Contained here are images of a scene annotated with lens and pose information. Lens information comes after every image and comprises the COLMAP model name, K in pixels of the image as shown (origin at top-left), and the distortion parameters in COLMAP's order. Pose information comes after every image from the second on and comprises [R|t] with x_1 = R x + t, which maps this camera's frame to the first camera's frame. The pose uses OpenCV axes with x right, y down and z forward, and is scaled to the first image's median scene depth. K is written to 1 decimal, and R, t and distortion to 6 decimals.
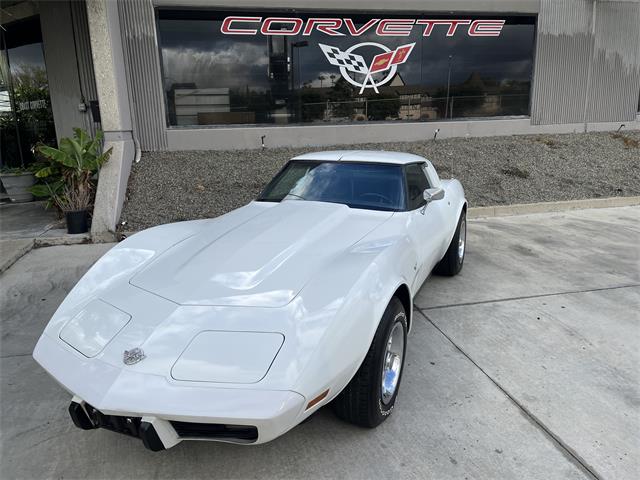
lens RADIAL K [[480.7, 0, 322.5], [0, 480.7, 238.9], [0, 0, 1]] dist [0.079949, -0.103839]
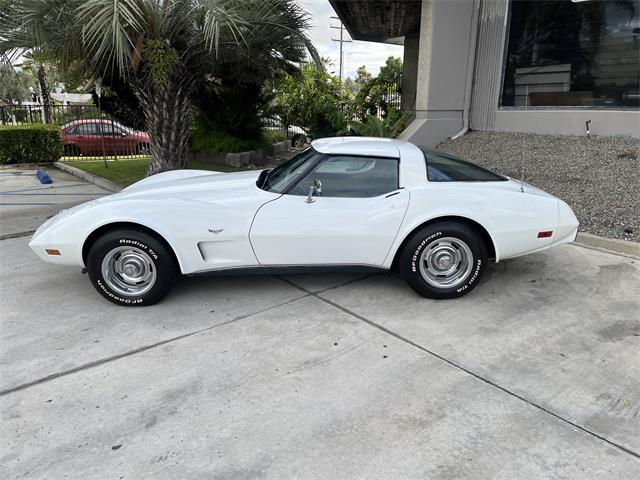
lens RADIAL K [[480.7, 0, 322.5], [0, 480.7, 238.9], [0, 0, 1]] dist [0.079949, -0.103839]
pose [[0.422616, 0.268847, -0.865515, 0.458224], [-0.221546, 0.956663, 0.188982, -0.072752], [0.878813, 0.111884, 0.463863, 0.219098]]
